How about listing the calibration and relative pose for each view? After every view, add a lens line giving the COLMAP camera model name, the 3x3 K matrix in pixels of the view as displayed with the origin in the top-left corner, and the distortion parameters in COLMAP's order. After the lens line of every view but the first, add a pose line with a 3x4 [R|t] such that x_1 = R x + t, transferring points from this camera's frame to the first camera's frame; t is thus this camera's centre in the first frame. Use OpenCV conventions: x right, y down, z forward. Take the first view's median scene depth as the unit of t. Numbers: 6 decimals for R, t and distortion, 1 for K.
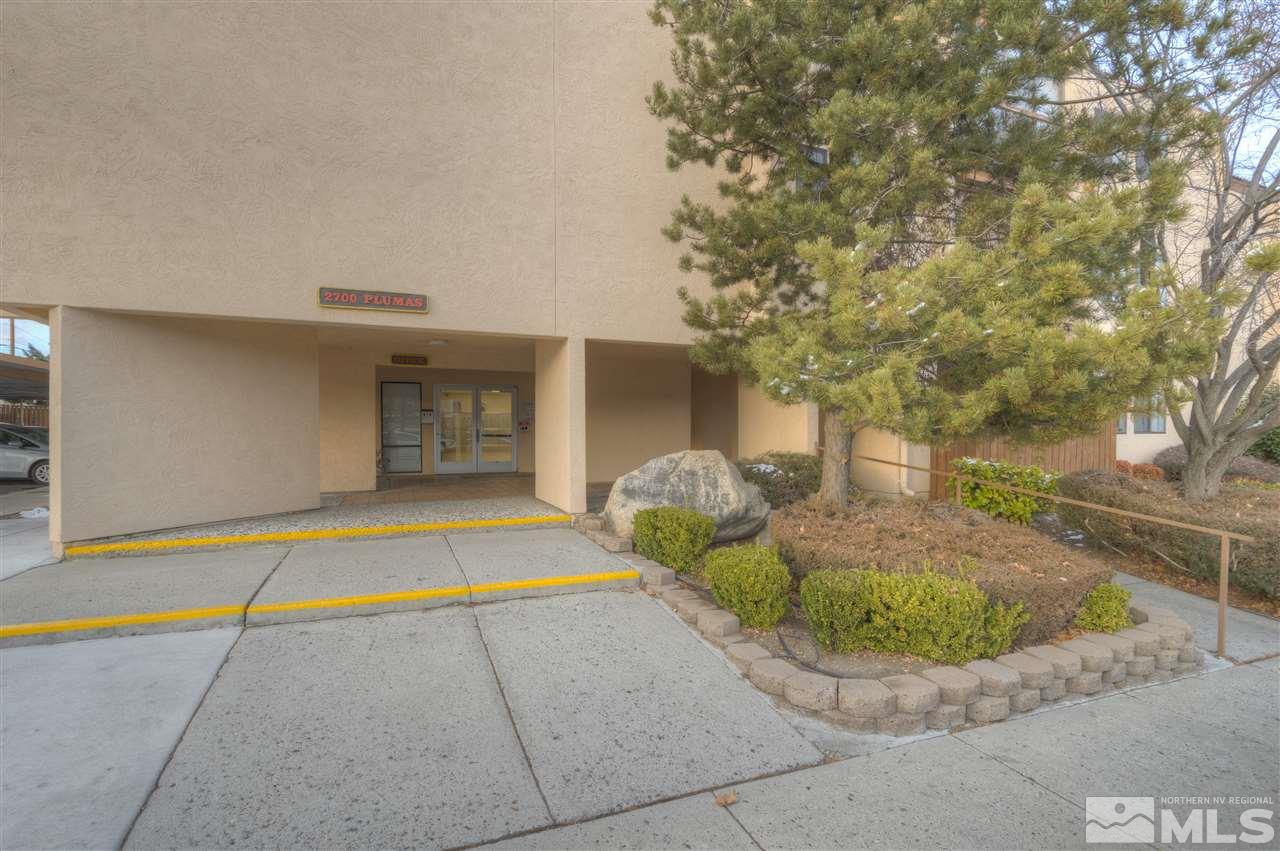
lens RADIAL K [[597.9, 0, 640.0], [0, 597.9, 425.5], [0, 0, 1]] dist [0.000913, -0.000183]
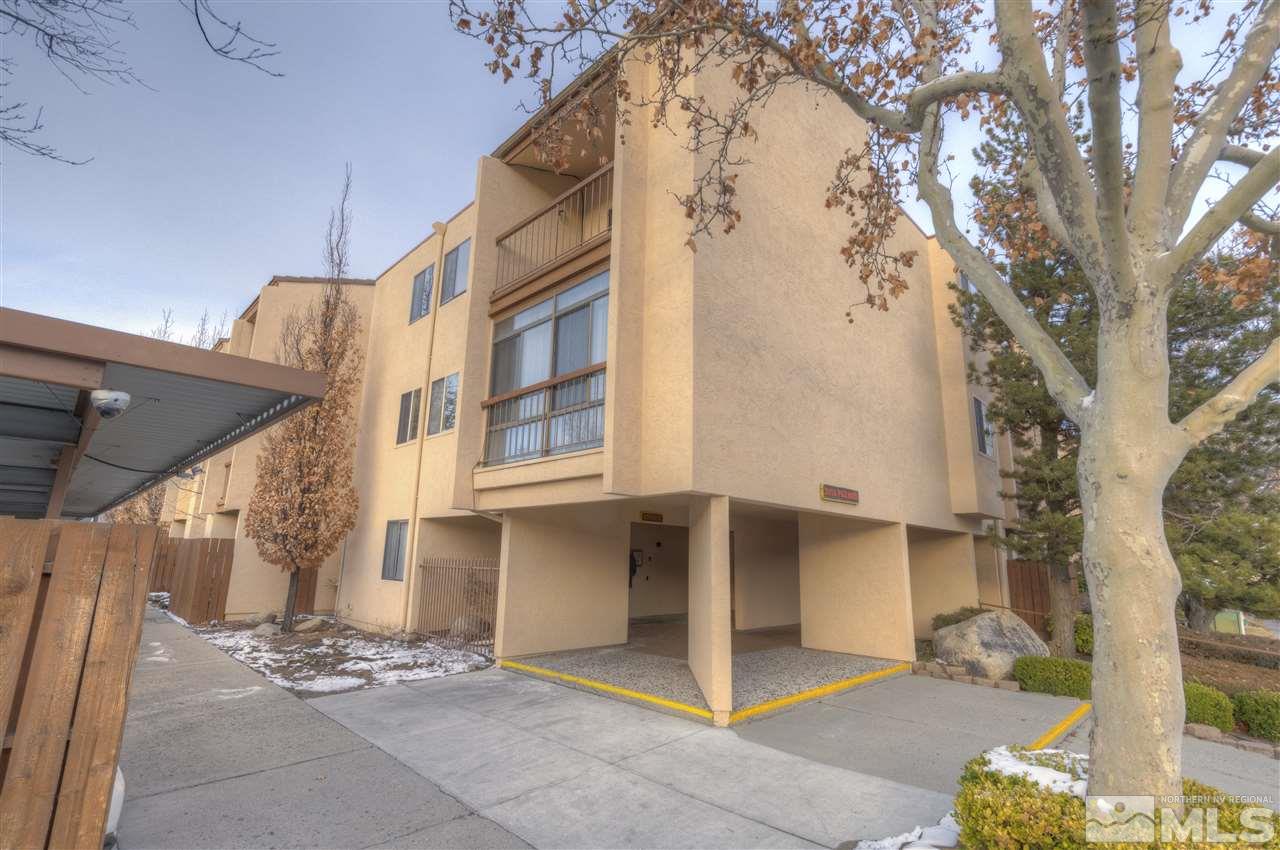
lens RADIAL K [[597.9, 0, 640.0], [0, 597.9, 425.0], [0, 0, 1]] dist [0.000913, -0.000183]
pose [[0.915509, 0.106427, 0.387964, -0.863859], [-0.025919, 0.977973, -0.207116, -0.047900], [-0.401461, 0.179561, 0.898102, -0.013706]]
